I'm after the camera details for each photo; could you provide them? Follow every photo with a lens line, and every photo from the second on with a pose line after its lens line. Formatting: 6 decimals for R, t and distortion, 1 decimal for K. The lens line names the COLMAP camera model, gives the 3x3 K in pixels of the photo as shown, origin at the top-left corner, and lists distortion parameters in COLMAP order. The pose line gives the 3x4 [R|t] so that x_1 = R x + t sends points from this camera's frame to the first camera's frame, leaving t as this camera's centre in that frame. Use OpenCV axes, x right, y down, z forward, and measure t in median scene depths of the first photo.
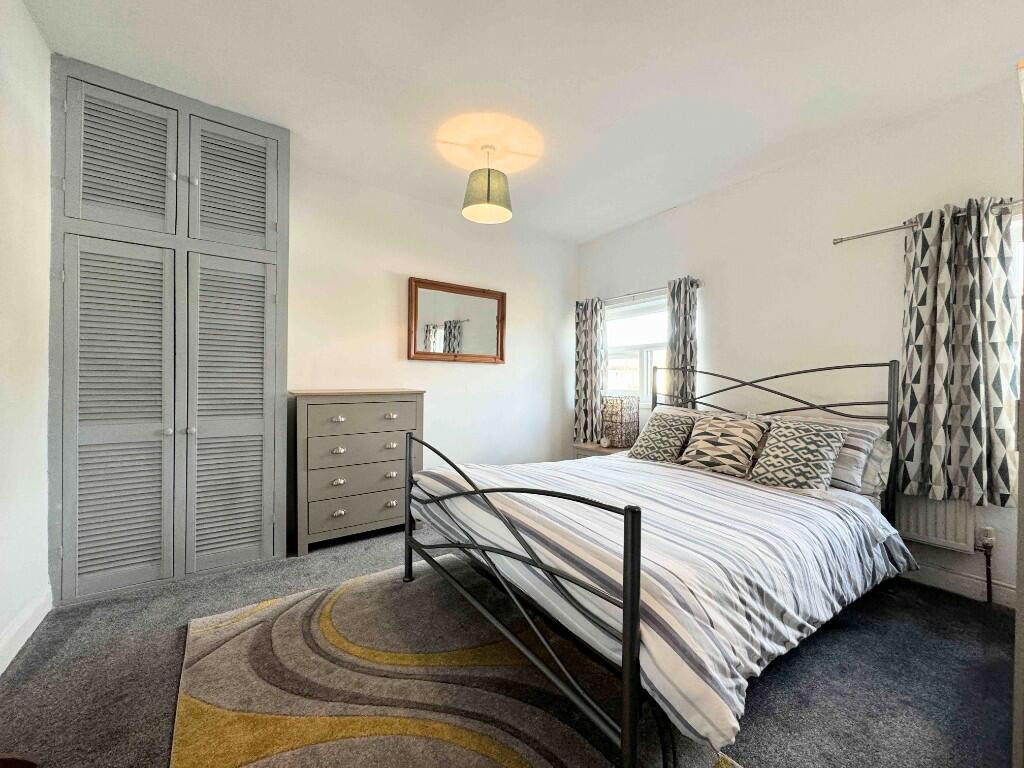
lens RADIAL K [[412.0, 0, 511.9], [0, 412.0, 382.6], [0, 0, 1]] dist [-0.001079, 0.000097]
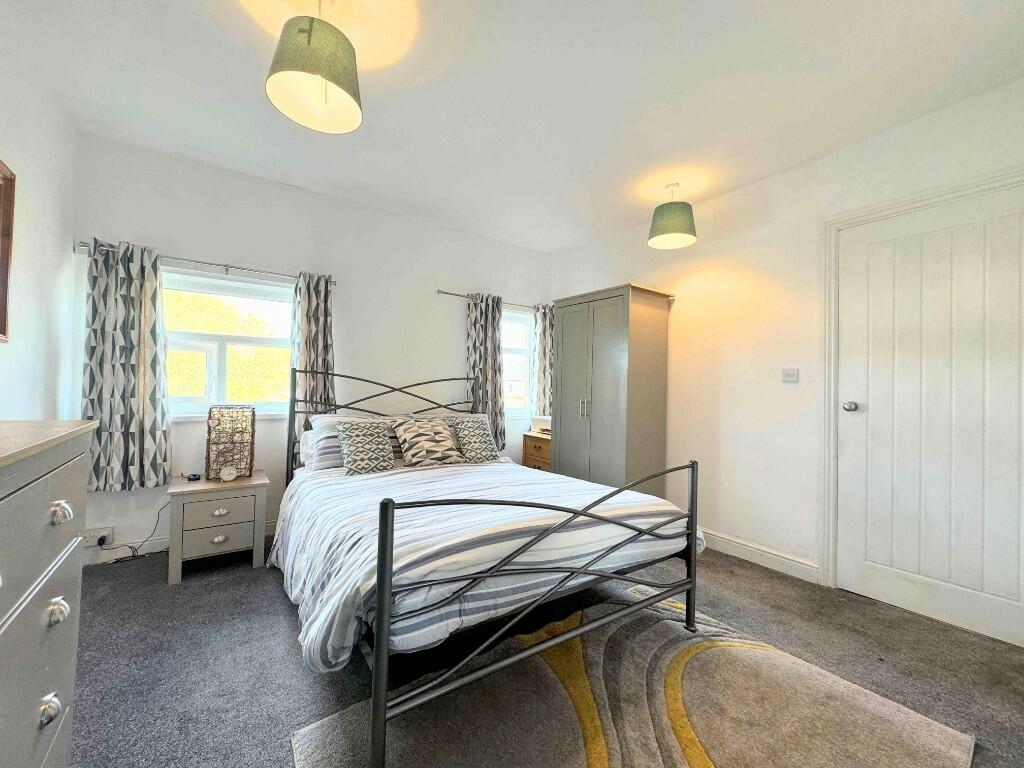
lens RADIAL K [[412.0, 0, 510.7], [0, 412.0, 382.8], [0, 0, 1]] dist [-0.001079, 0.000097]
pose [[-0.007064, -0.000469, 0.999975, -0.698483], [-0.018741, 0.999824, 0.000336, -0.026933], [-0.999799, -0.018738, -0.007072, 0.782240]]
